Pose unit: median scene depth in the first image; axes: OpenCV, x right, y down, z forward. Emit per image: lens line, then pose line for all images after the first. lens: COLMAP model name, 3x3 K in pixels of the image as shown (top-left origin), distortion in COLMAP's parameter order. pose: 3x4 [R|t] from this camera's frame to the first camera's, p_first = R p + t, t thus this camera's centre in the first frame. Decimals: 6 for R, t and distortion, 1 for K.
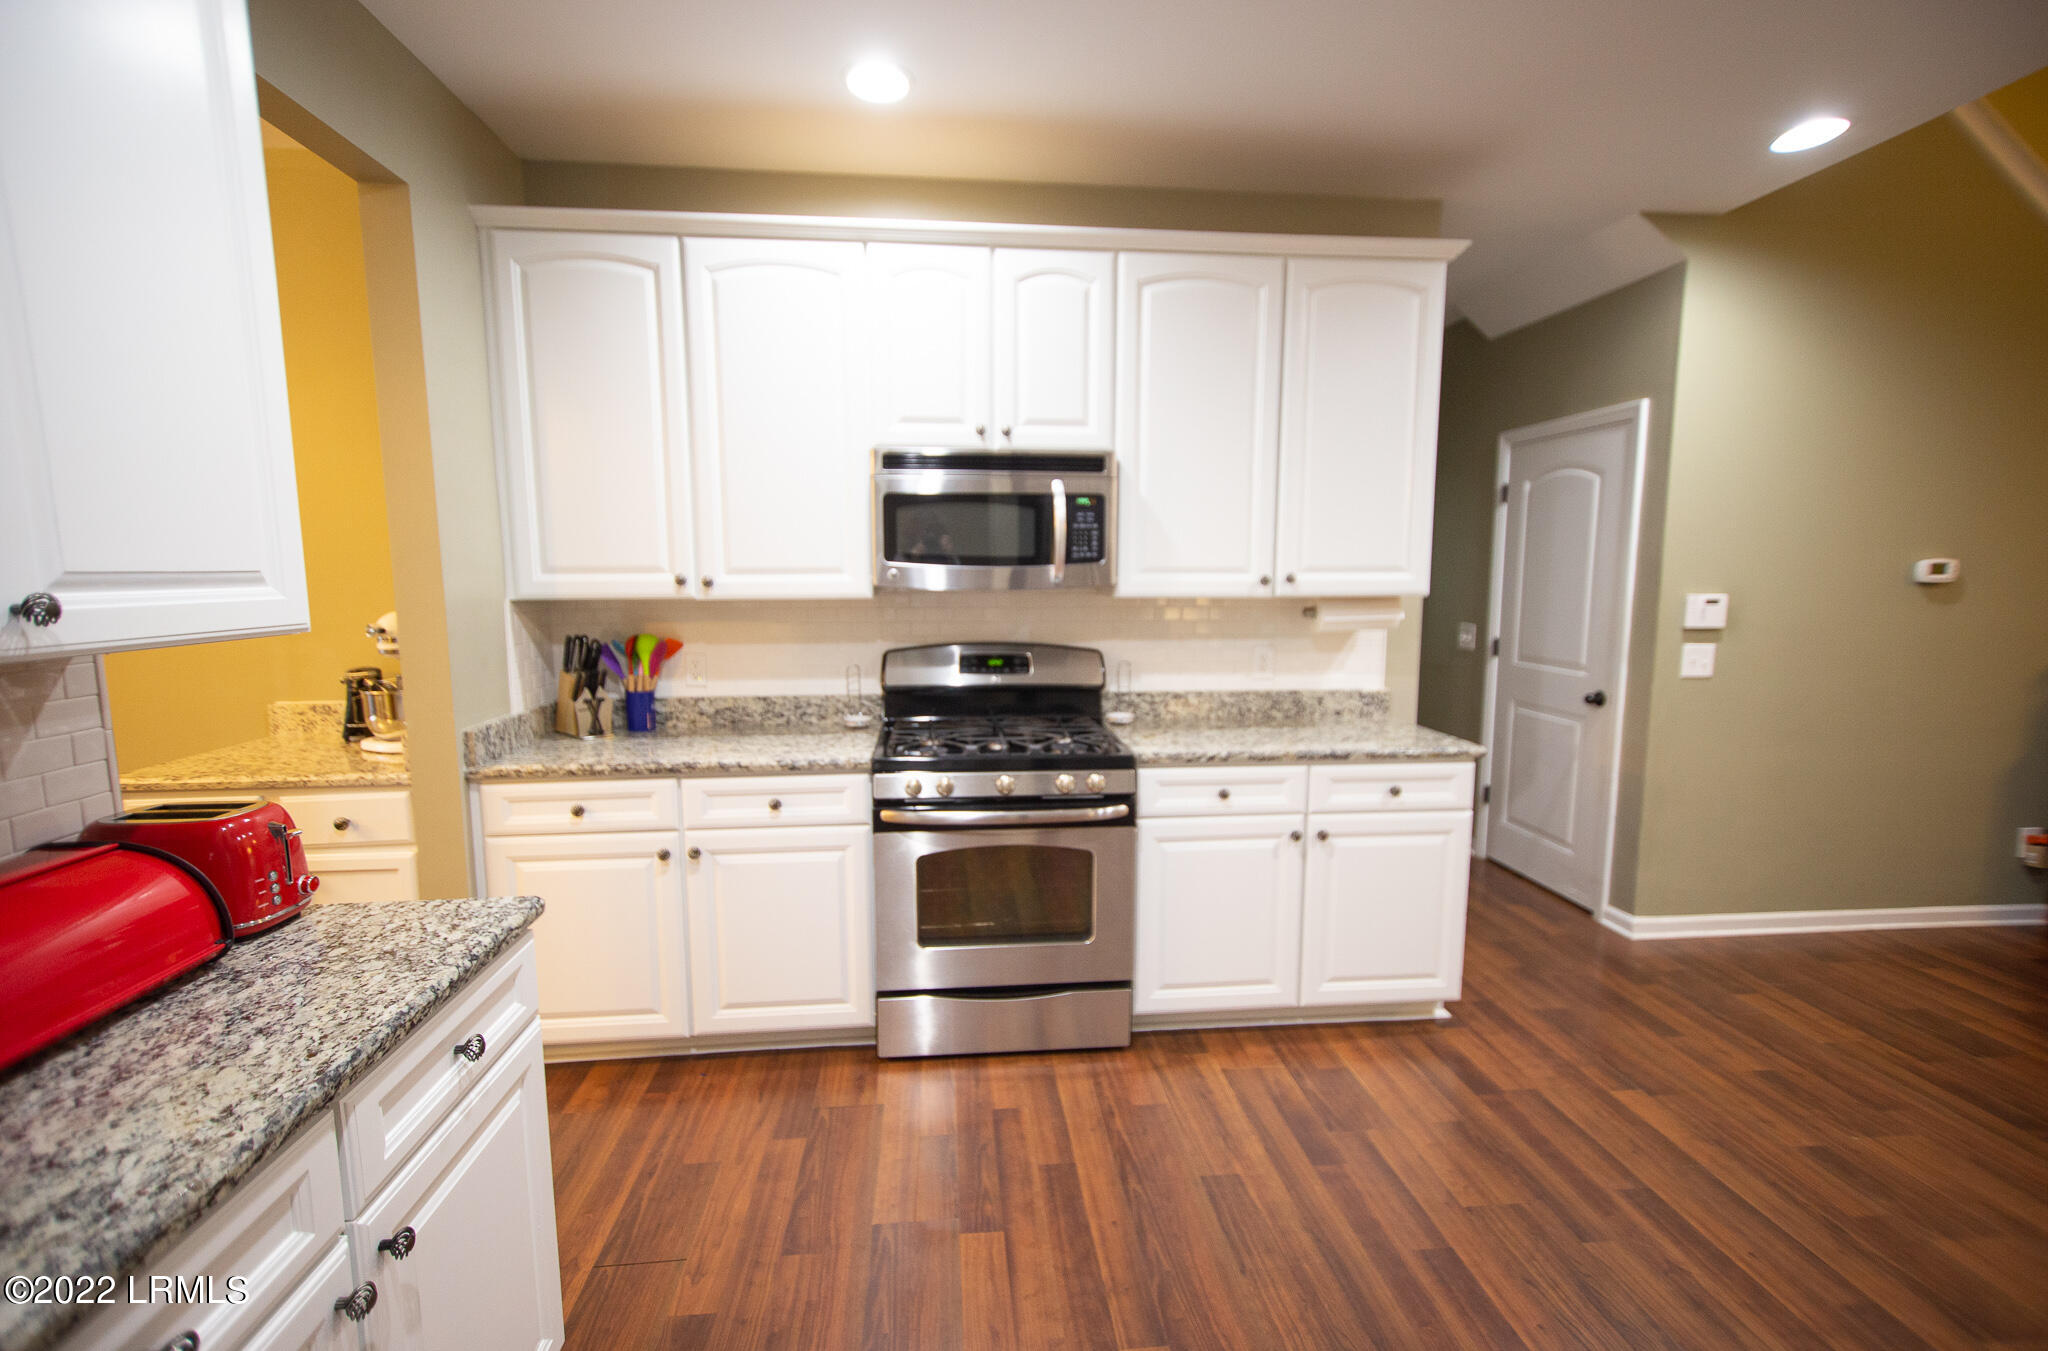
lens RADIAL K [[889.2, 0, 1024.0], [0, 889.2, 675.5], [0, 0, 1]] dist [-0.000335, 0.000063]
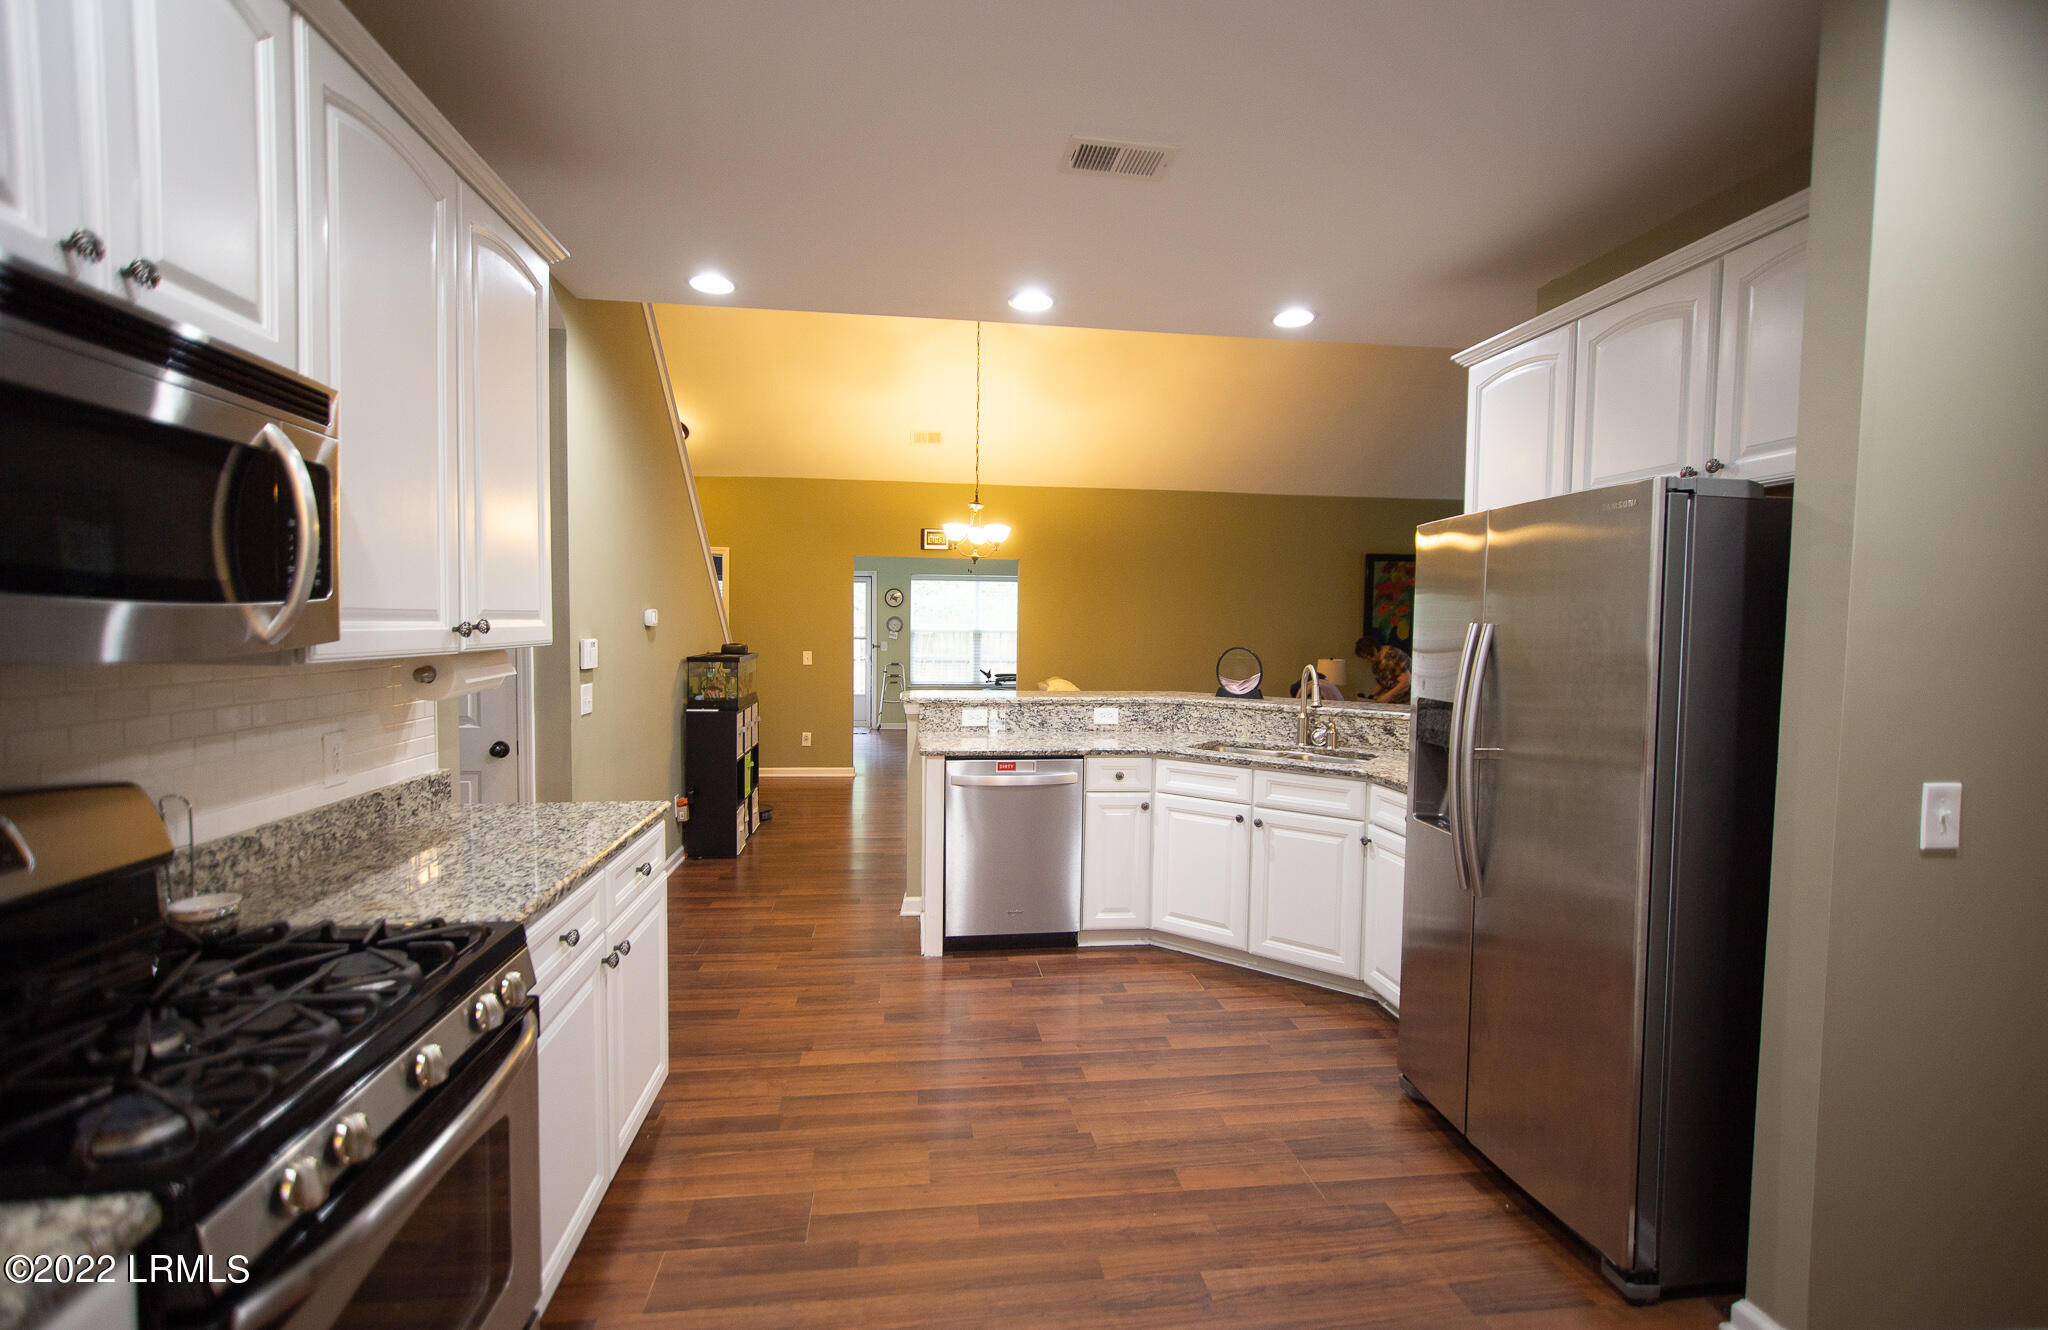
lens RADIAL K [[893.4, 0, 1024.0], [0, 893.4, 665.0], [0, 0, 1]] dist [-0.000249, 0.000009]
pose [[-0.043381, -0.046174, 0.997991, -0.457823], [0.093004, 0.994407, 0.050051, -0.079576], [-0.994720, 0.094988, -0.038844, 0.635590]]
